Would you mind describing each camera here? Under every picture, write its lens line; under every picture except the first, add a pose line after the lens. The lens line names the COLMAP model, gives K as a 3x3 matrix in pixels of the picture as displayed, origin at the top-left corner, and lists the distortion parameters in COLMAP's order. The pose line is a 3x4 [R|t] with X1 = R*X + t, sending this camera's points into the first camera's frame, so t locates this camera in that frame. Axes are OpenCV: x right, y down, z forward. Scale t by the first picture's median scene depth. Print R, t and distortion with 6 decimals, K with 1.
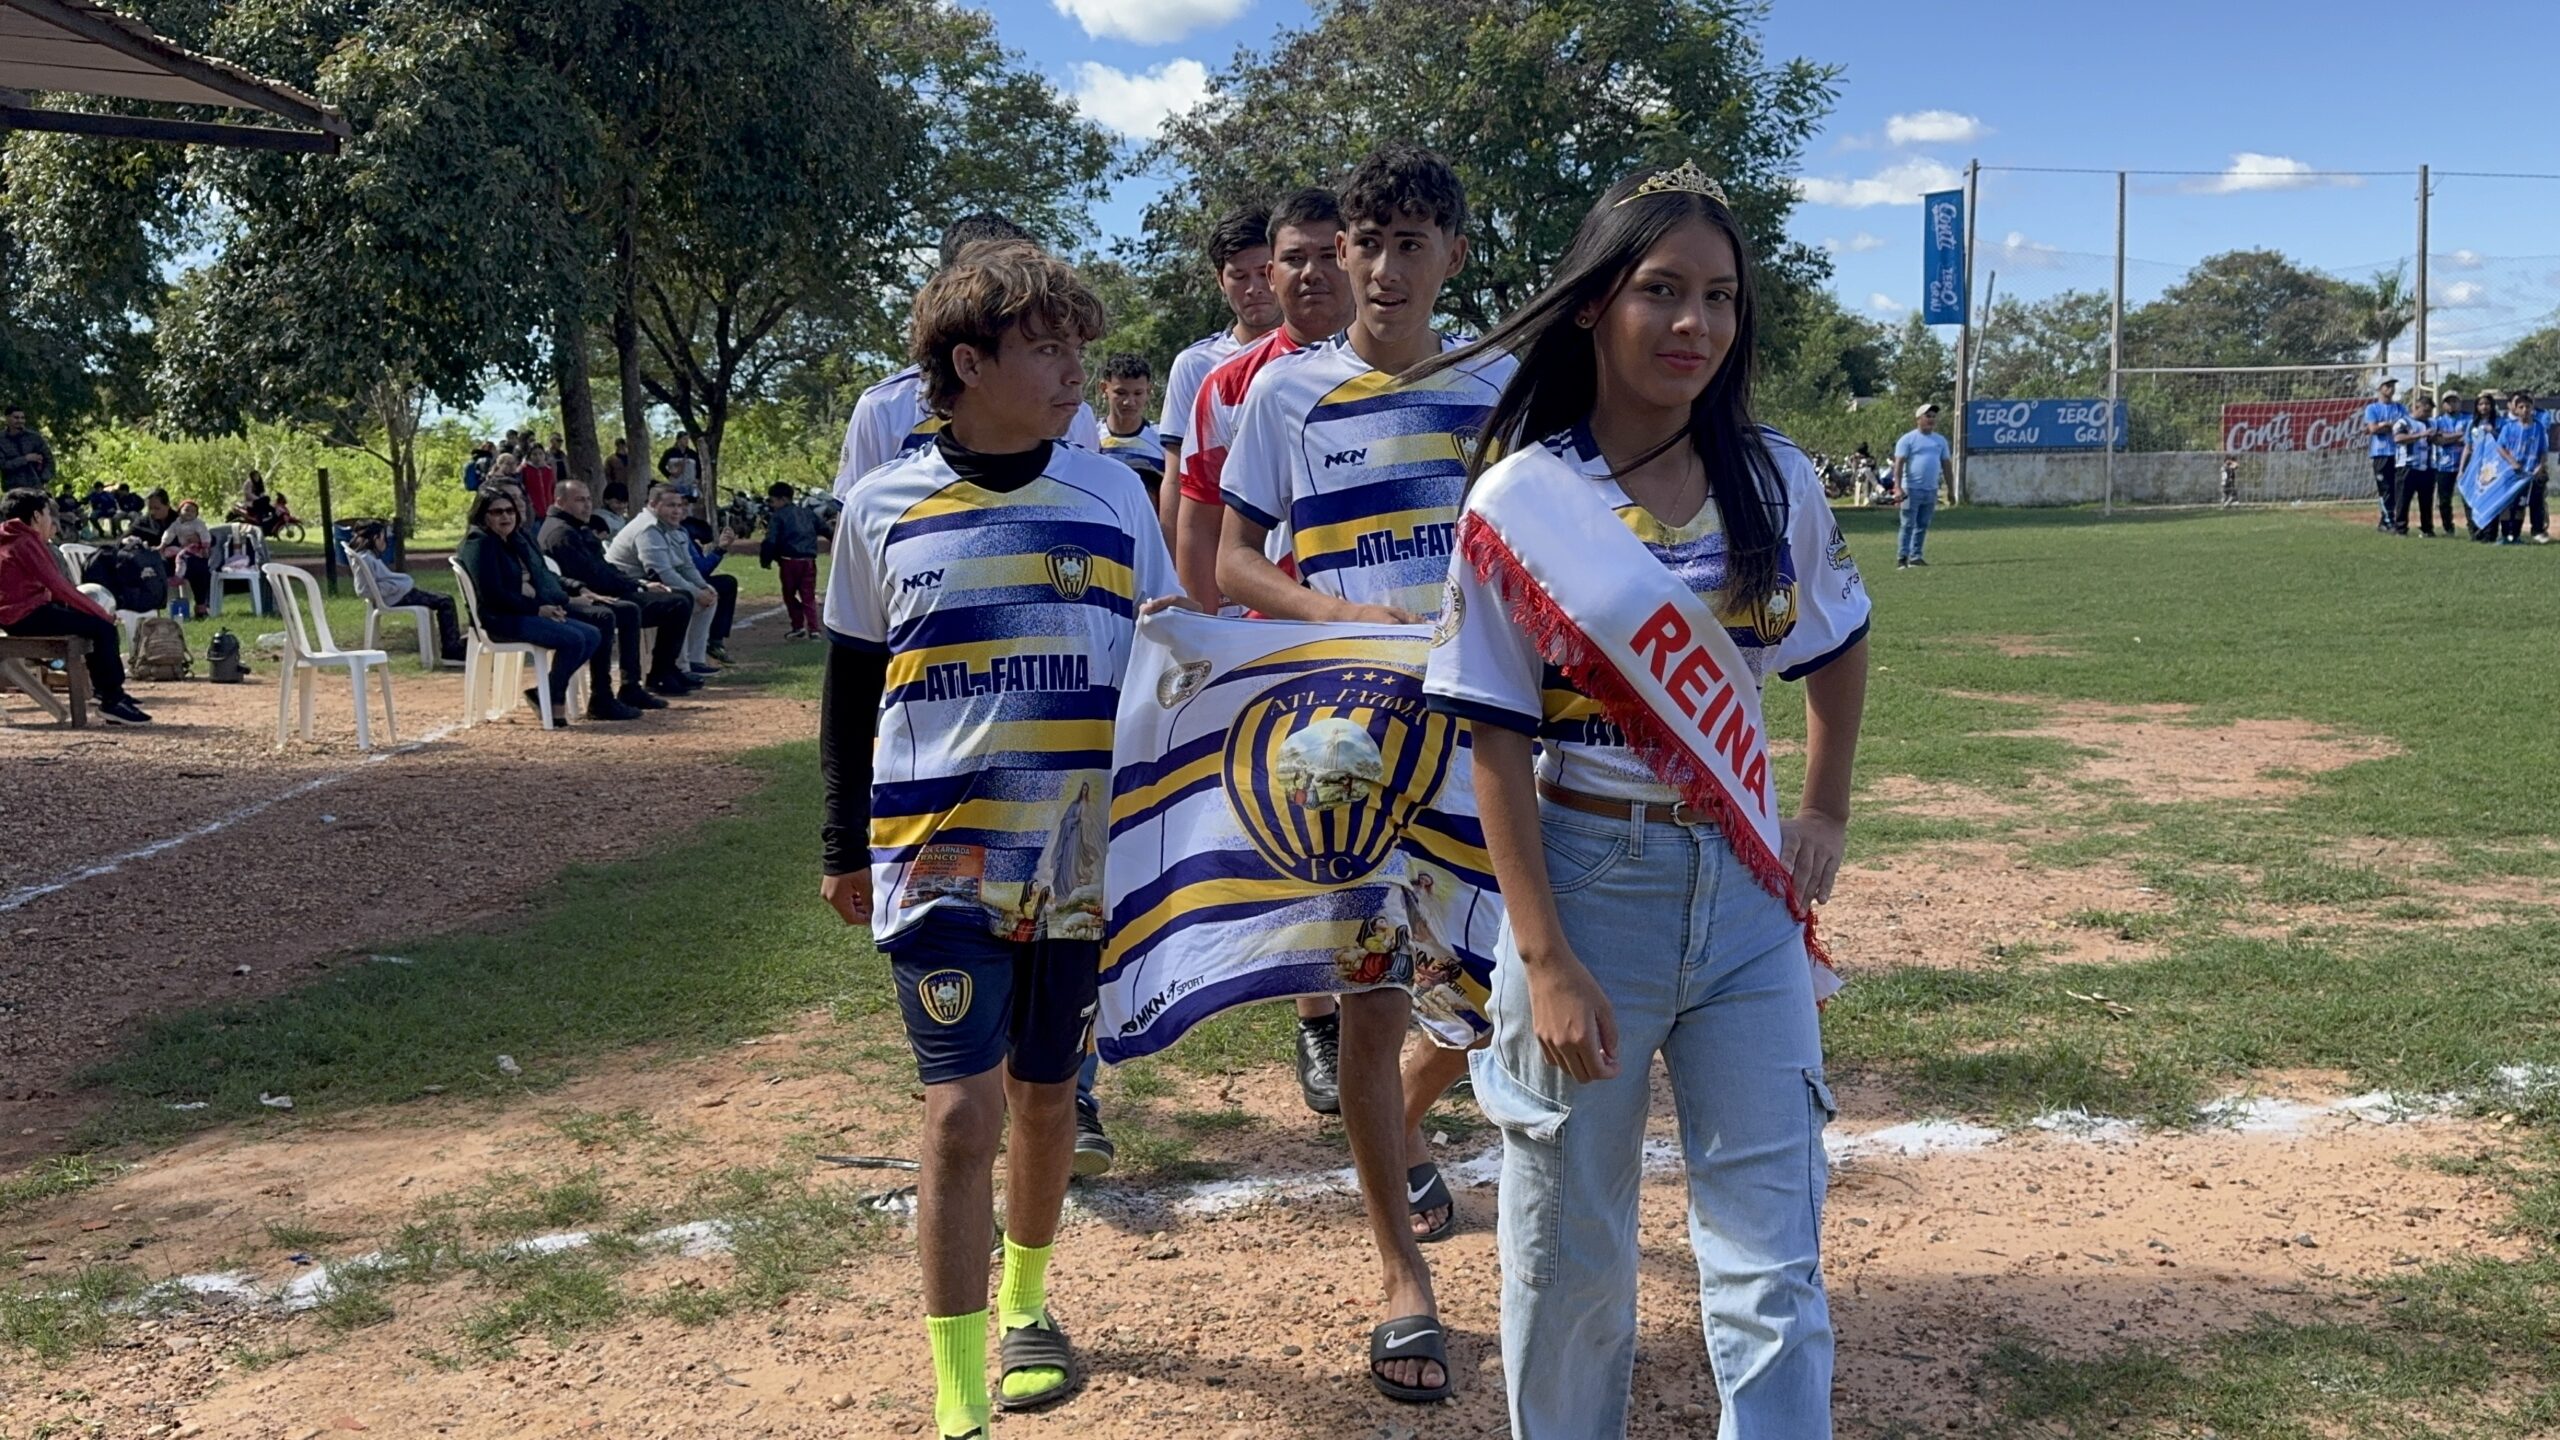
lens RADIAL K [[2149.4, 0, 1300.4], [0, 2149.4, 717.7], [0, 0, 1]] dist [0.190030, -0.375964]
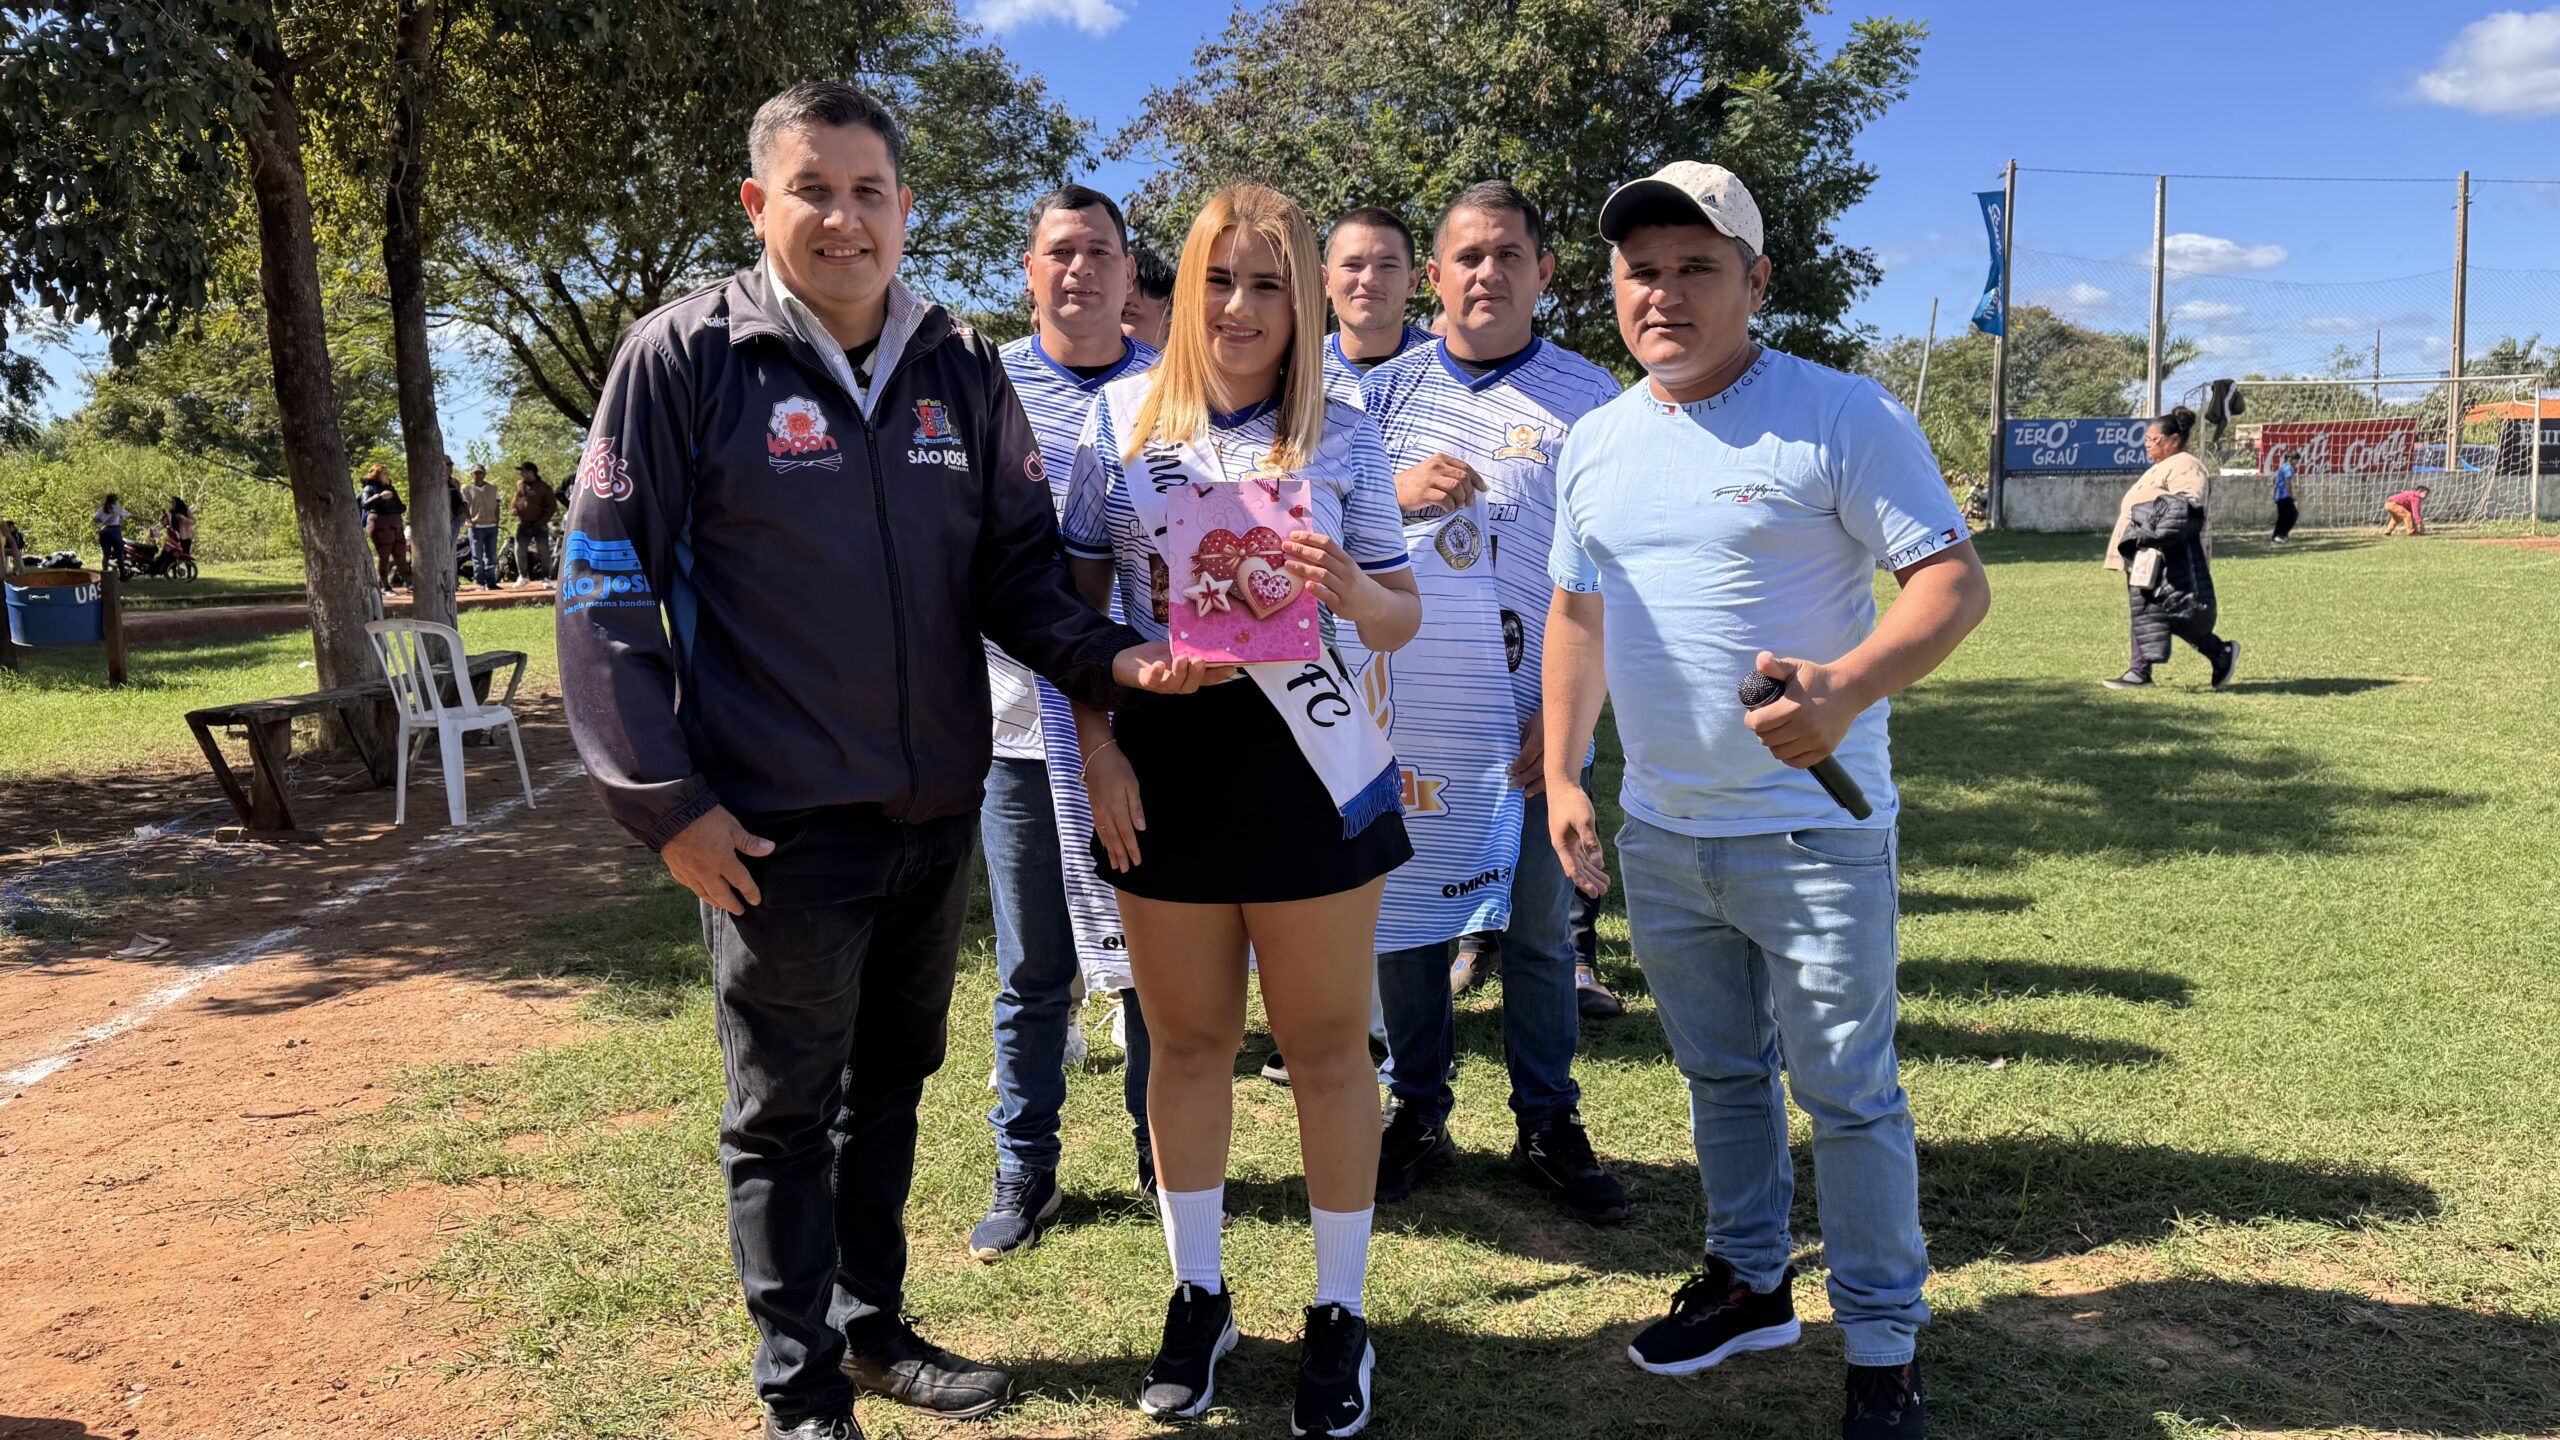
lens RADIAL K [[1805.7, 0, 1283.8], [0, 1805.7, 764.6], [0, 0, 1]] dist [0.095560, -0.122380]
pose [[0.997826, -0.013607, 0.064485, -0.062777], [0.011669, 0.999471, 0.030342, -0.028748], [-0.064863, -0.029523, 0.997457, 0.270795]]
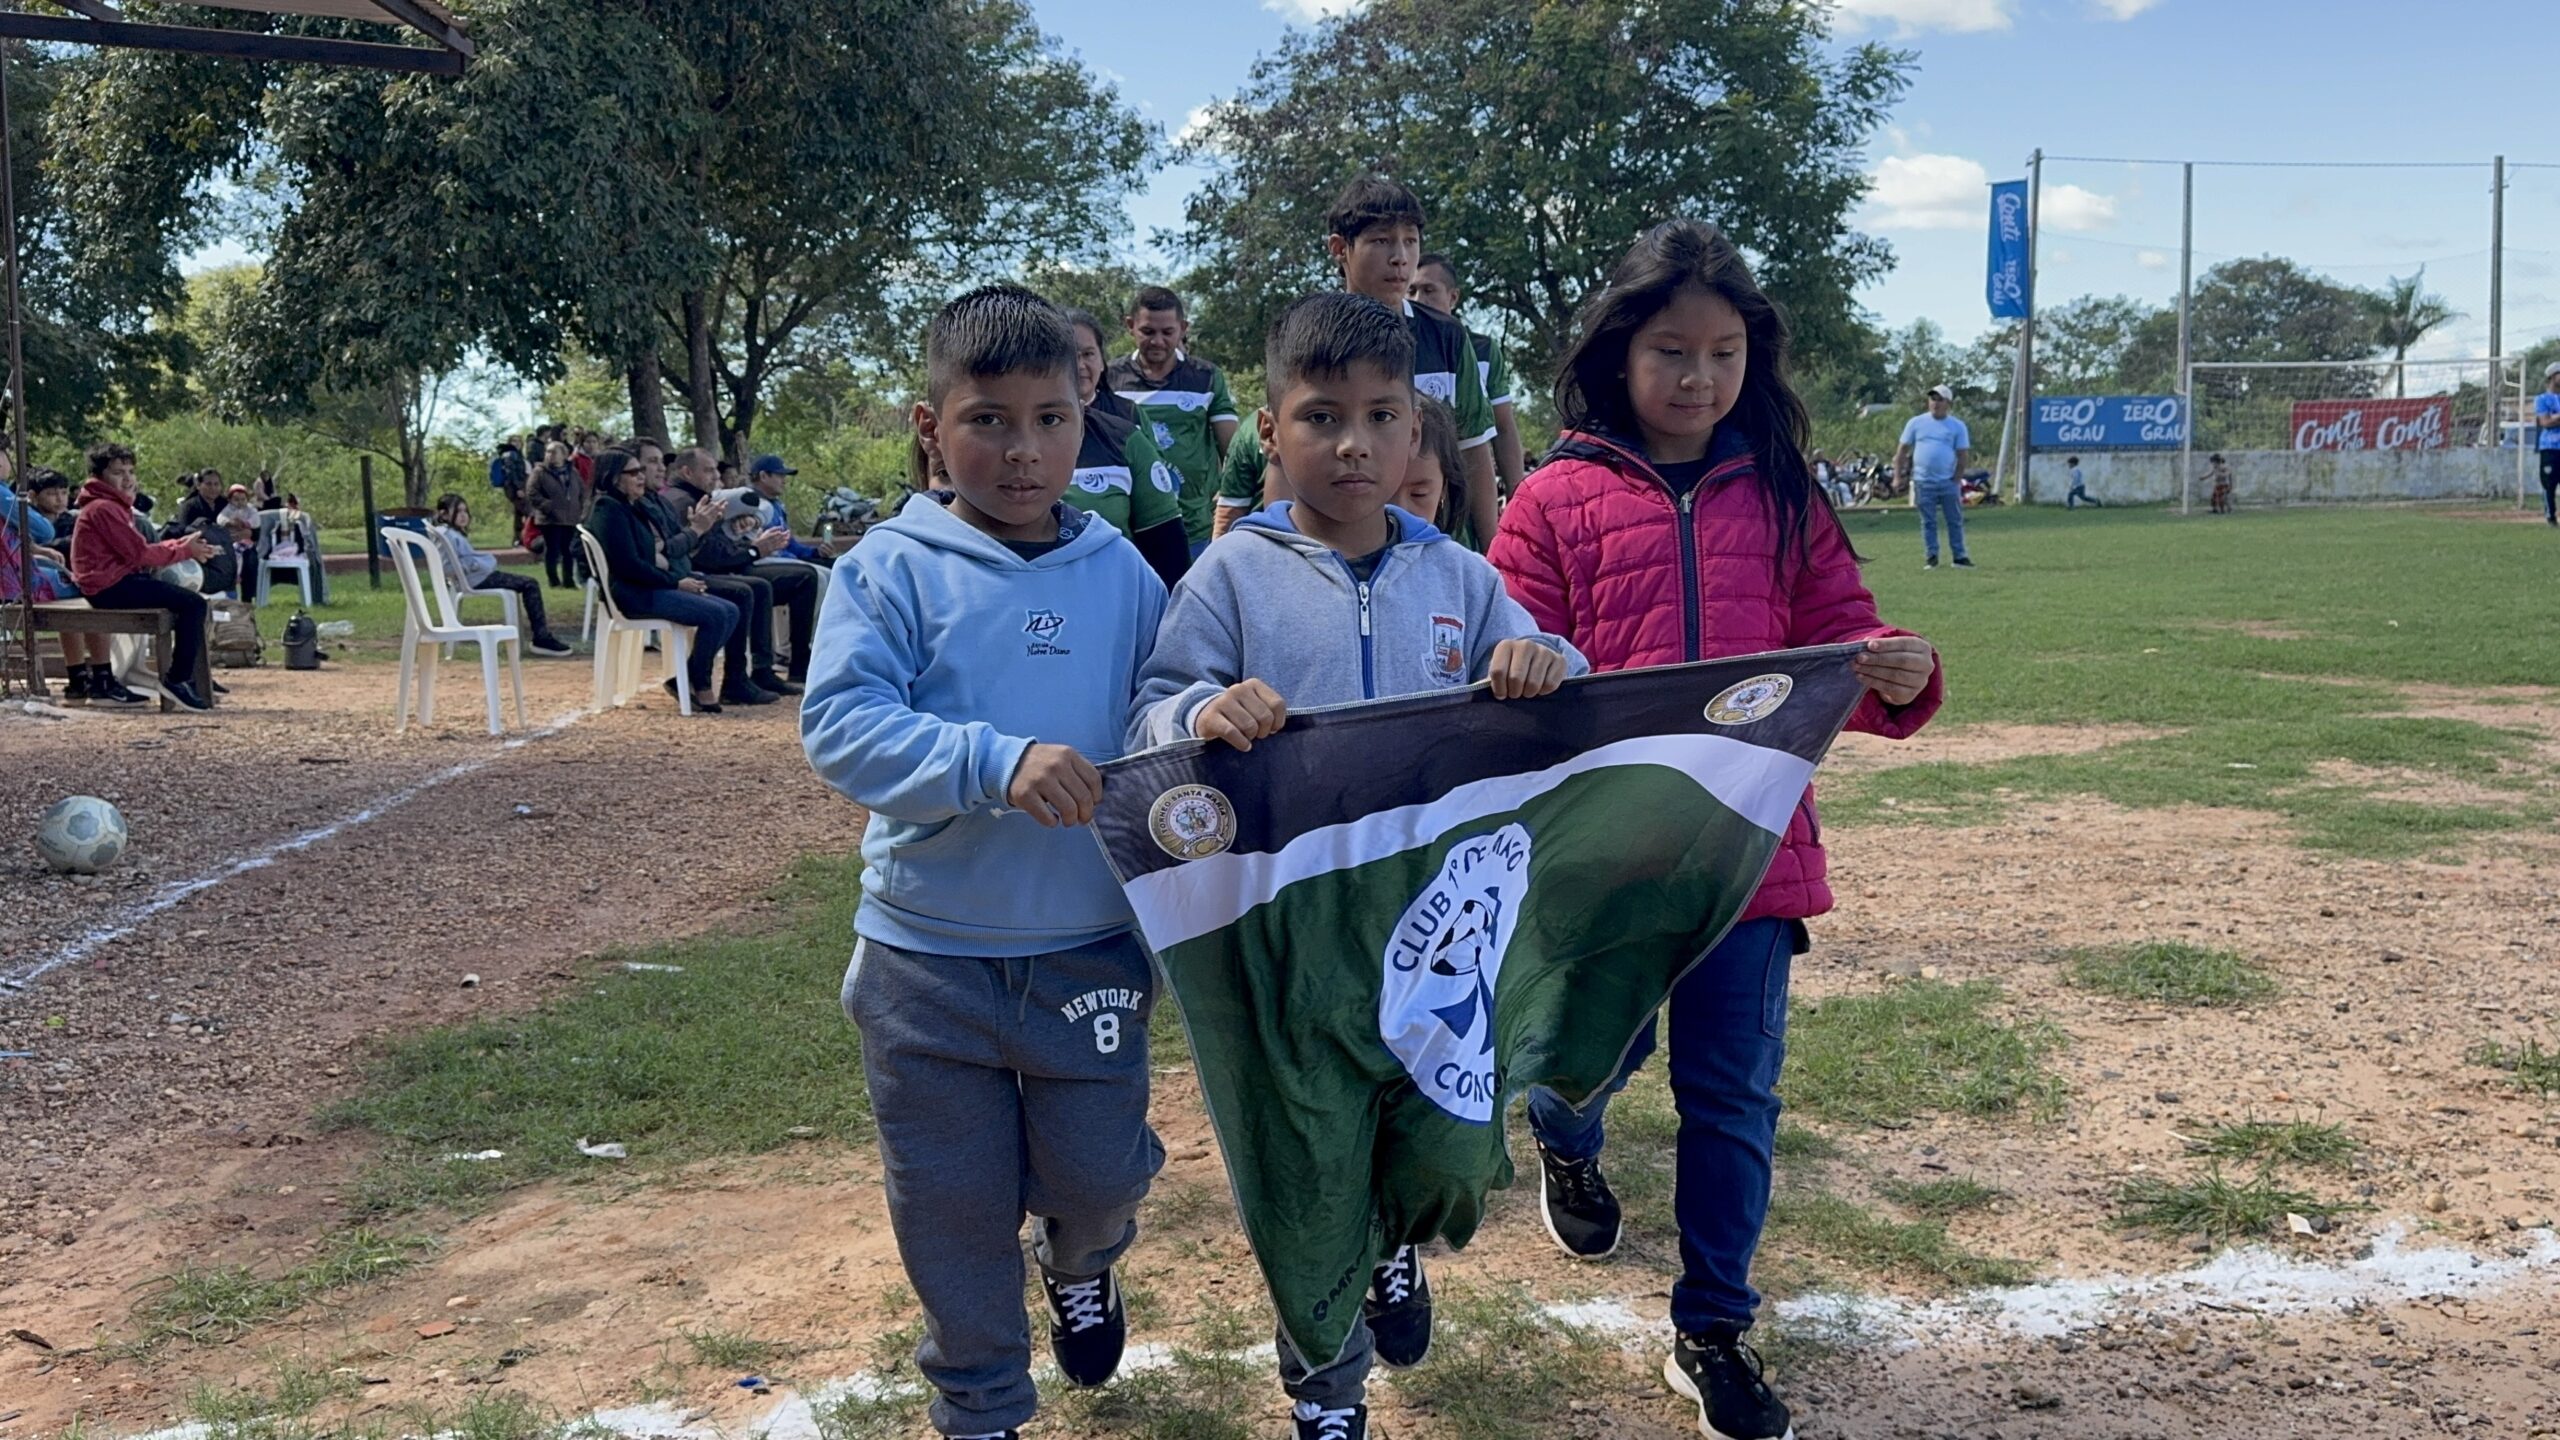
lens RADIAL K [[2151.6, 0, 1278.5], [0, 2151.6, 715.3], [0, 0, 1]] dist [0.182087, -0.370554]
pose [[0.999998, 0.001198, -0.001570, -0.031381], [-0.001208, 0.999976, -0.006750, 0.003660], [0.001562, 0.006752, 0.999976, 0.031671]]
